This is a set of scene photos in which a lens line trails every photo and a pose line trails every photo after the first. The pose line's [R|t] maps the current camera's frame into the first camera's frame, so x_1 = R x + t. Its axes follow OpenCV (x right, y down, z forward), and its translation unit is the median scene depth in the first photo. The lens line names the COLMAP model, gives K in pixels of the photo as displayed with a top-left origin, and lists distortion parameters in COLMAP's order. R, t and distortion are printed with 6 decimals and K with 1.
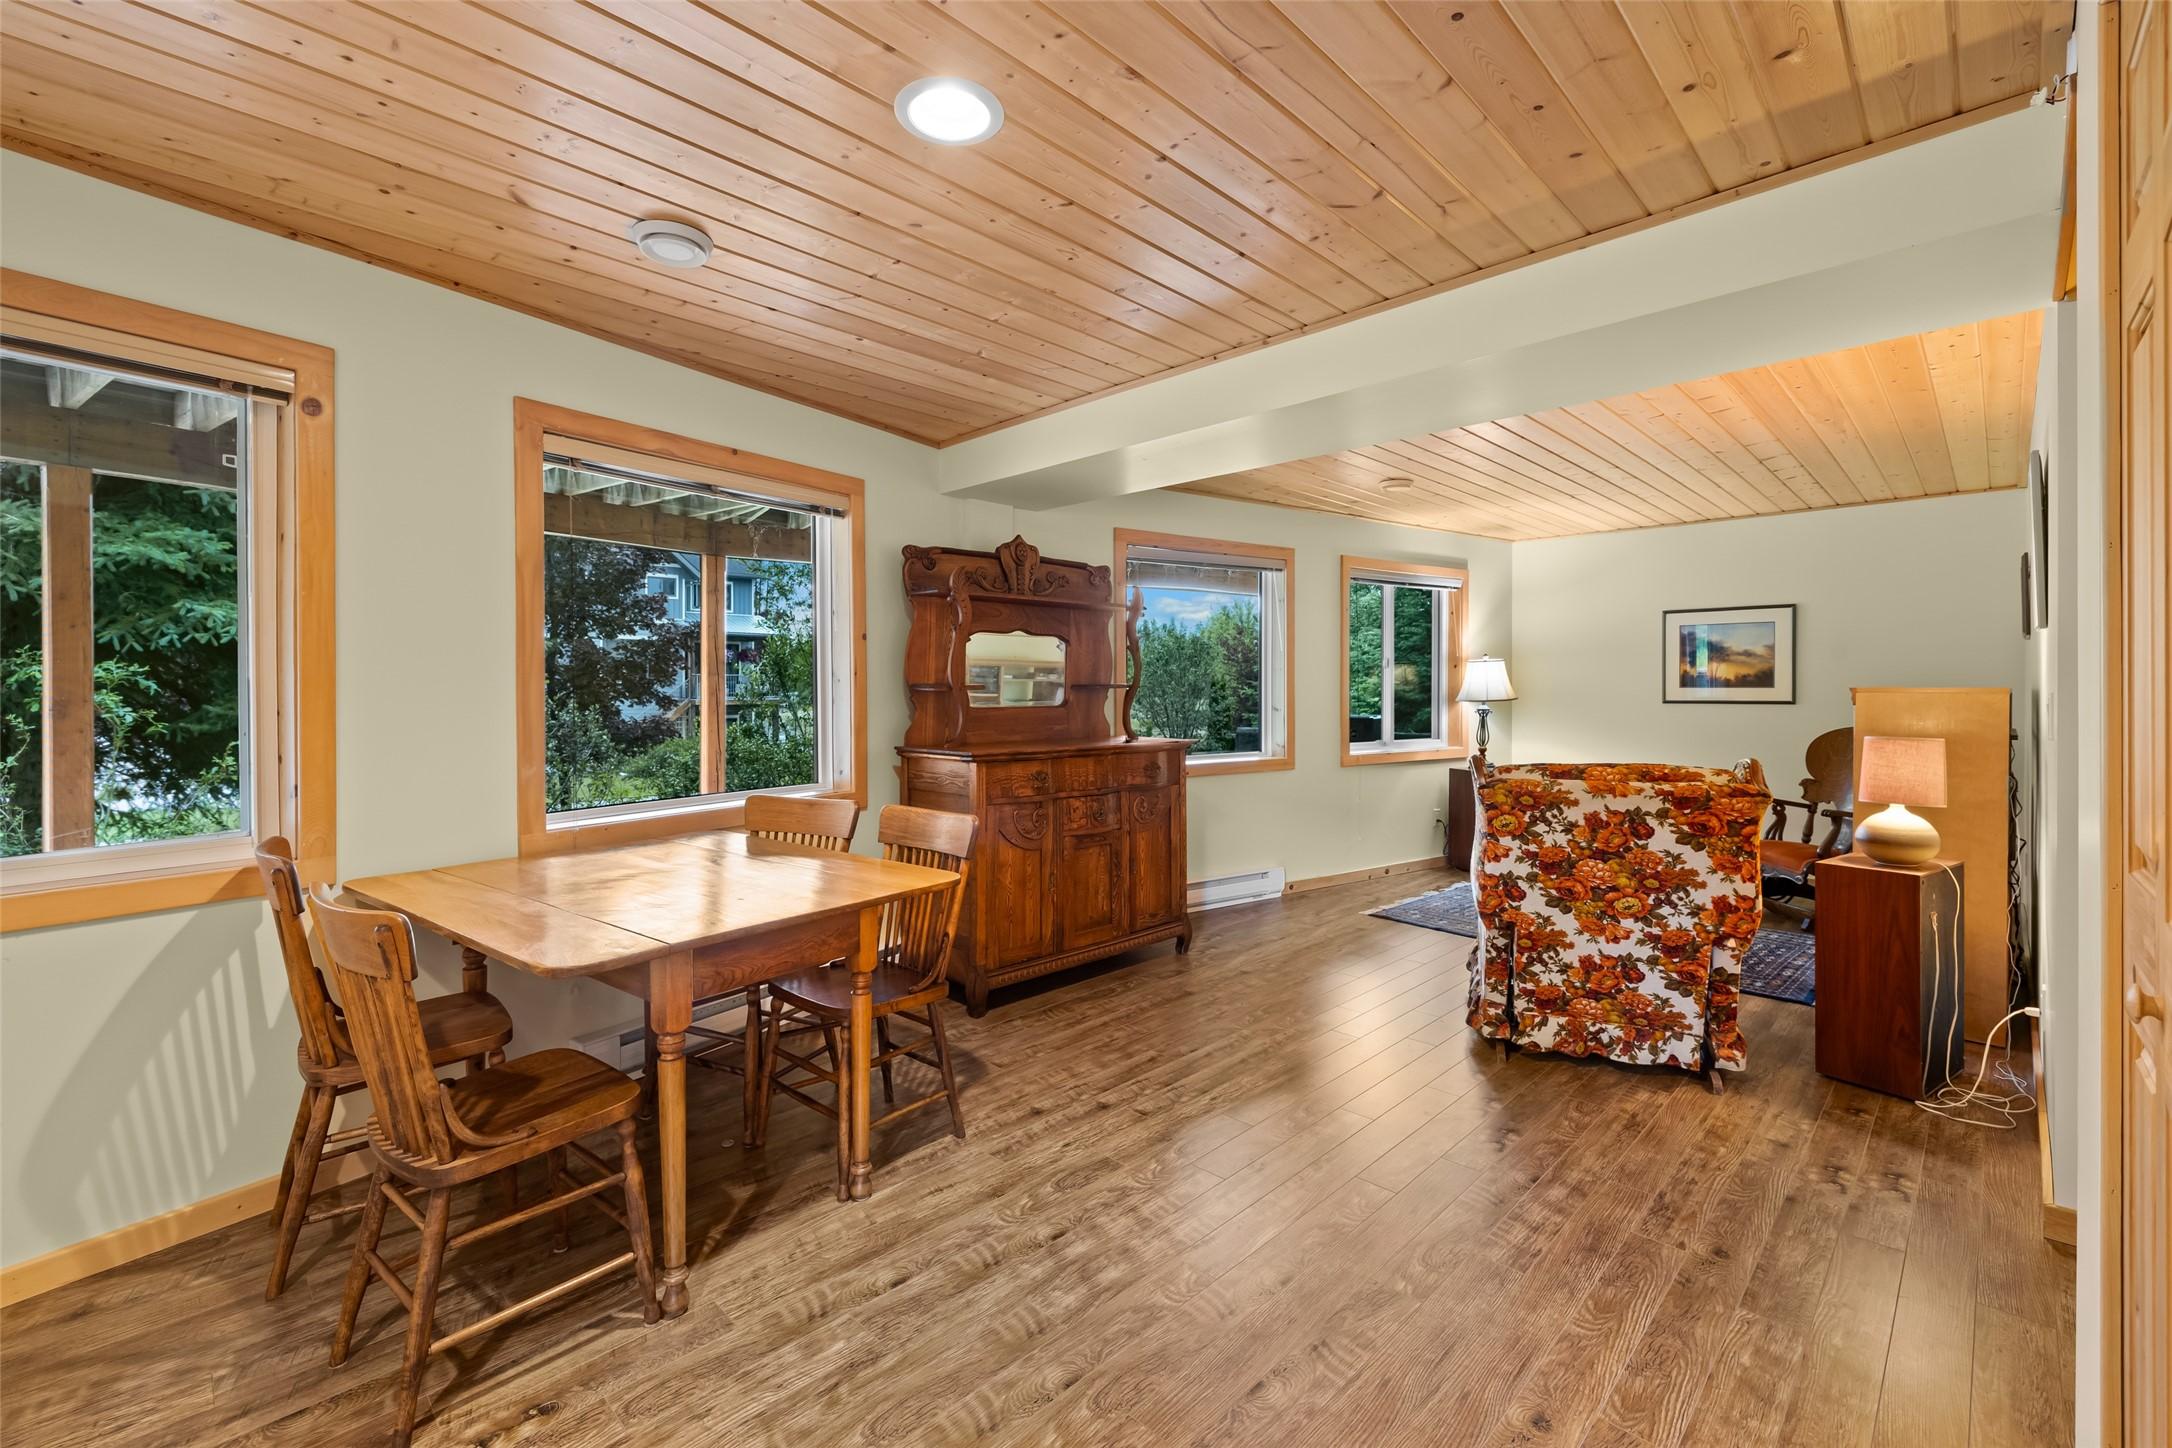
lens RADIAL K [[920.3, 0, 1087.1], [0, 920.3, 703.2], [0, 0, 1]] dist [-0.000741, -0.000058]
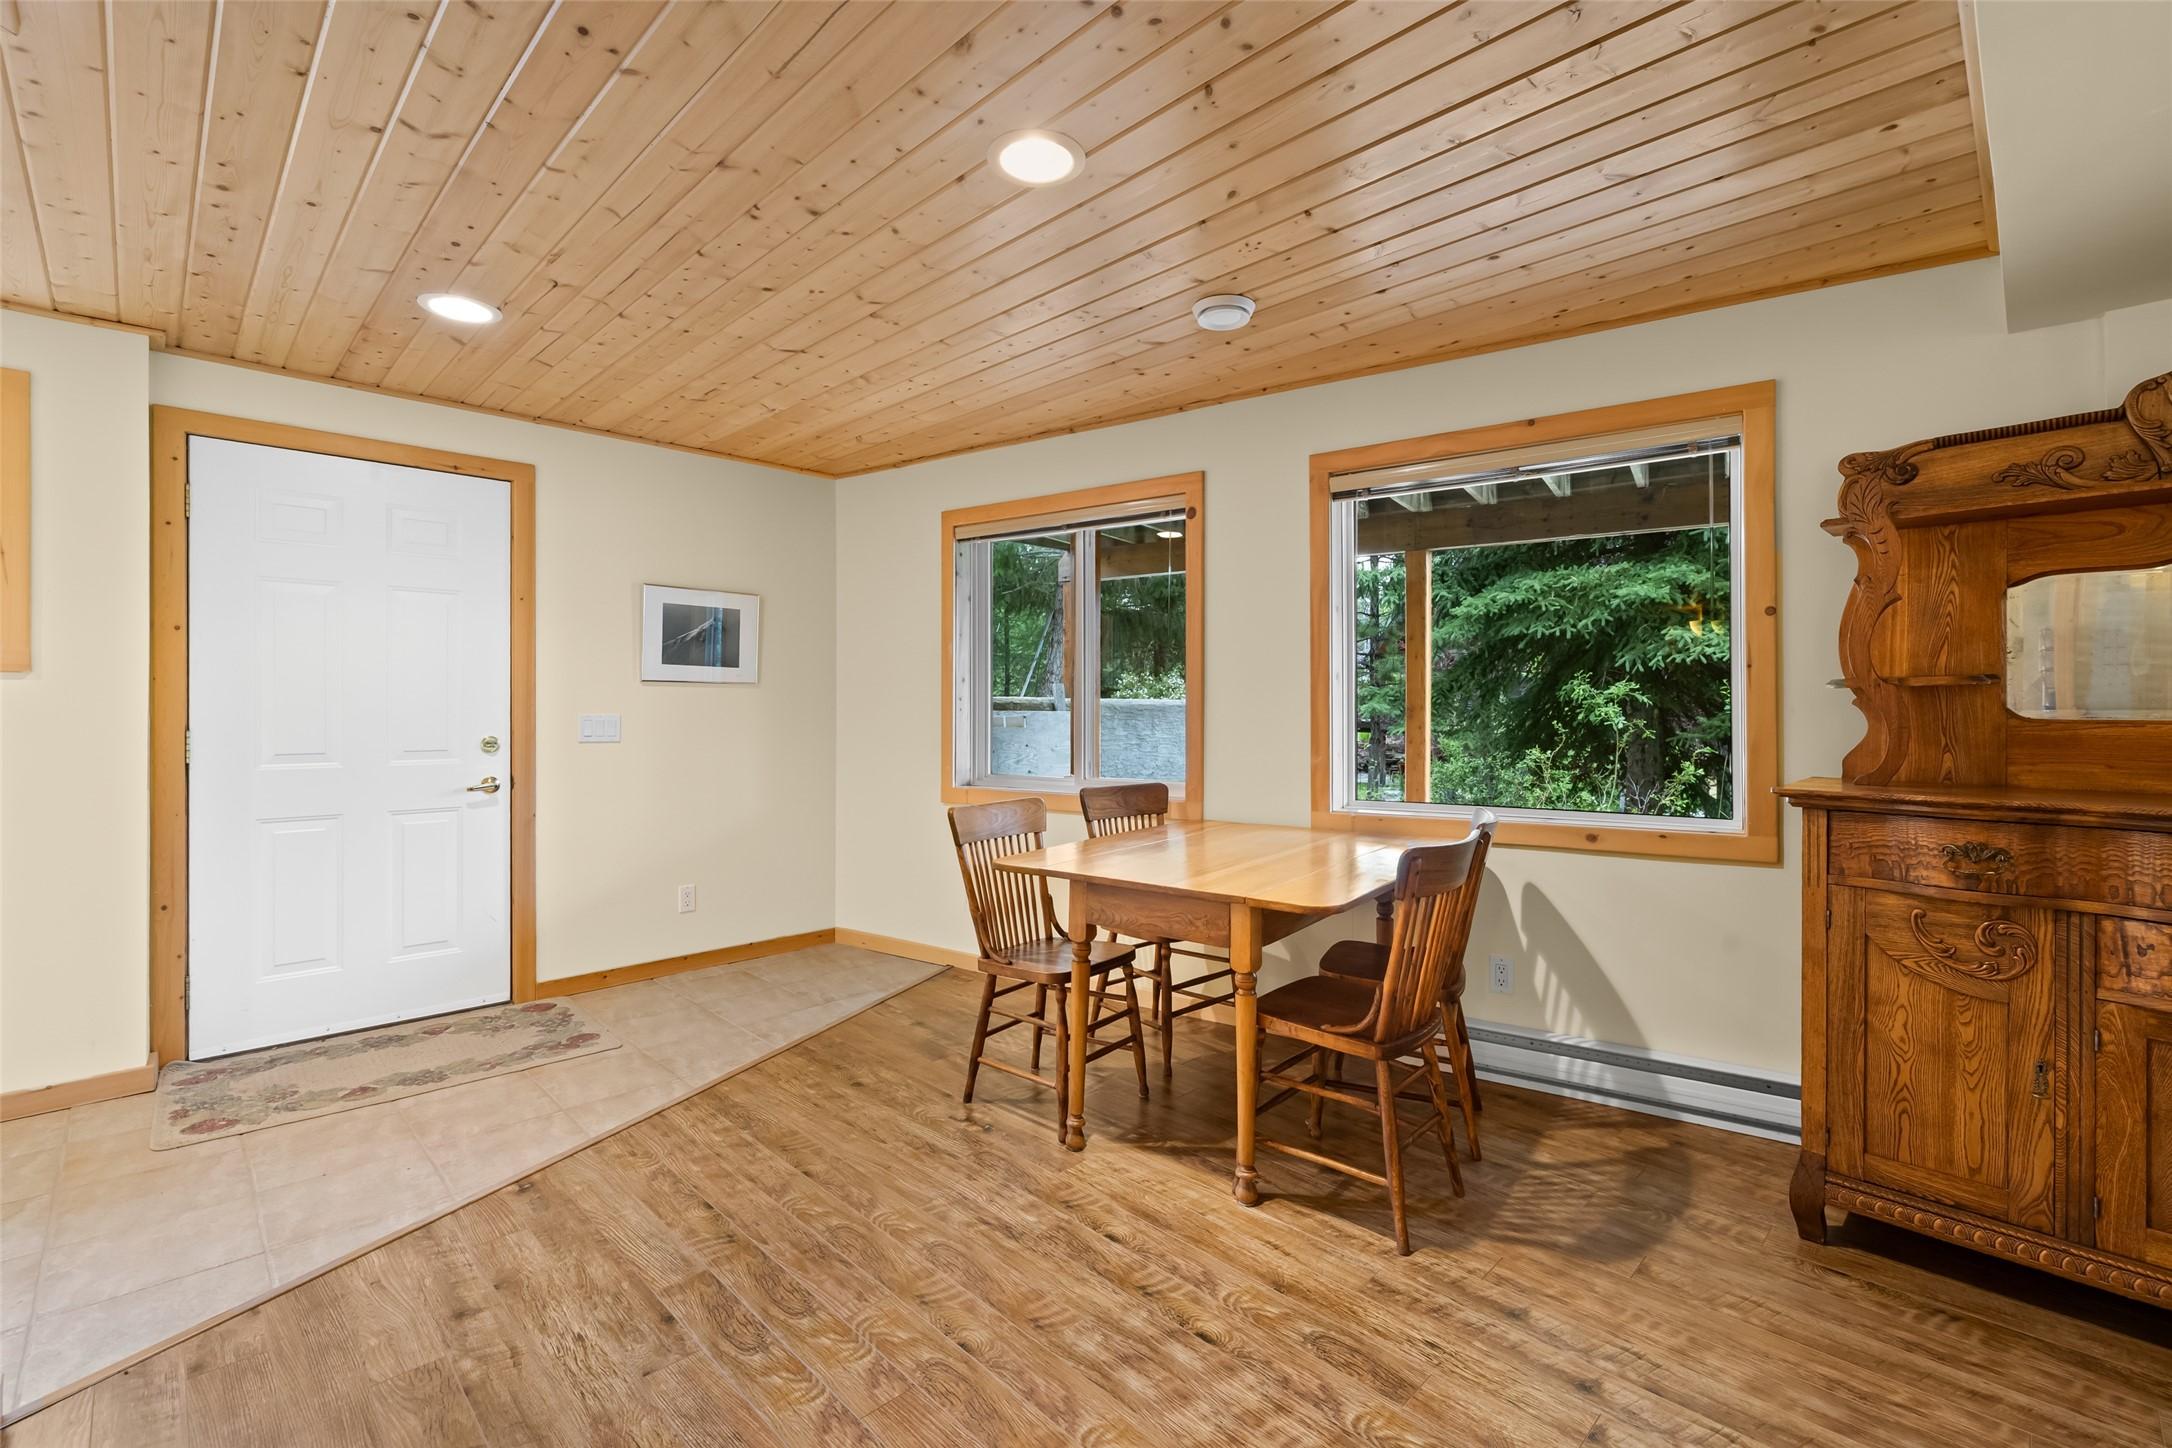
lens RADIAL K [[948.3, 0, 1087.0], [0, 948.3, 711.7], [0, 0, 1]] dist [0.002541, -0.001389]
pose [[-0.012216, 0.003754, -0.999918, 0.572910], [-0.017031, 0.999847, 0.003961, 0.009925], [0.999780, 0.017078, -0.012150, 0.623958]]
